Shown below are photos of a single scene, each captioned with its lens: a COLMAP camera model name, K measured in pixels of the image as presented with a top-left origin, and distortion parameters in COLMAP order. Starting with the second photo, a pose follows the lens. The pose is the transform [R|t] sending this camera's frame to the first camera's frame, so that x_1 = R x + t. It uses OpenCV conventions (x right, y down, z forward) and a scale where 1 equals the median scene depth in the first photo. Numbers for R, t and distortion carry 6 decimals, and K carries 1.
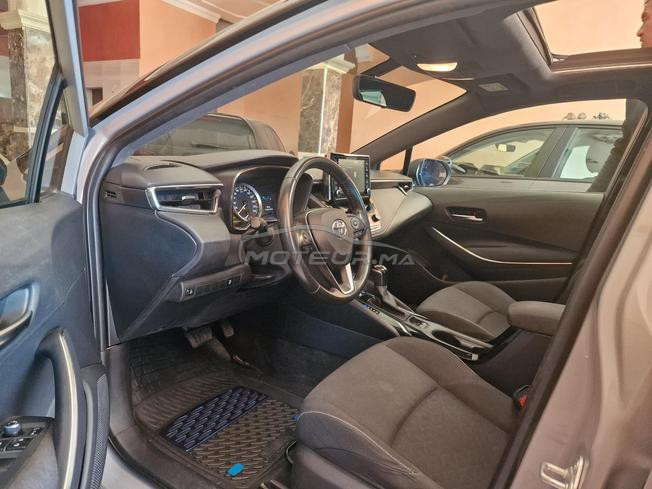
lens RADIAL K [[435.9, 0, 344.5], [0, 435.9, 243.7], [0, 0, 1]] dist [0.069491, -0.069585]
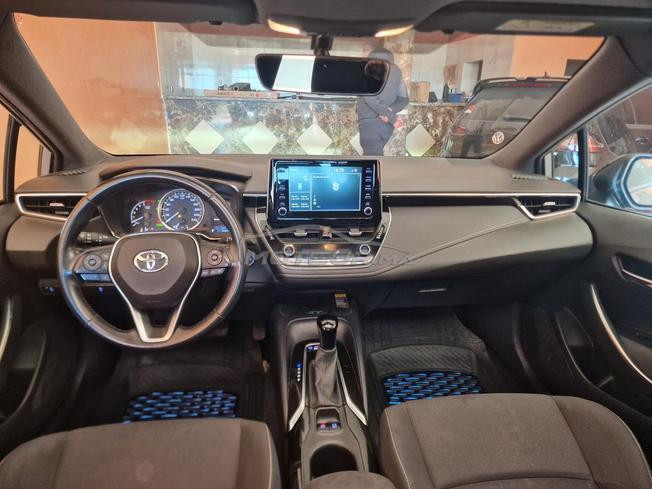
lens RADIAL K [[435.9, 0, 344.5], [0, 435.9, 243.7], [0, 0, 1]] dist [0.069491, -0.069585]
pose [[0.615341, 0.193021, -0.764264, 0.727750], [-0.137460, 0.980976, 0.137078, -0.201864], [0.776183, 0.020706, 0.630167, 0.676639]]
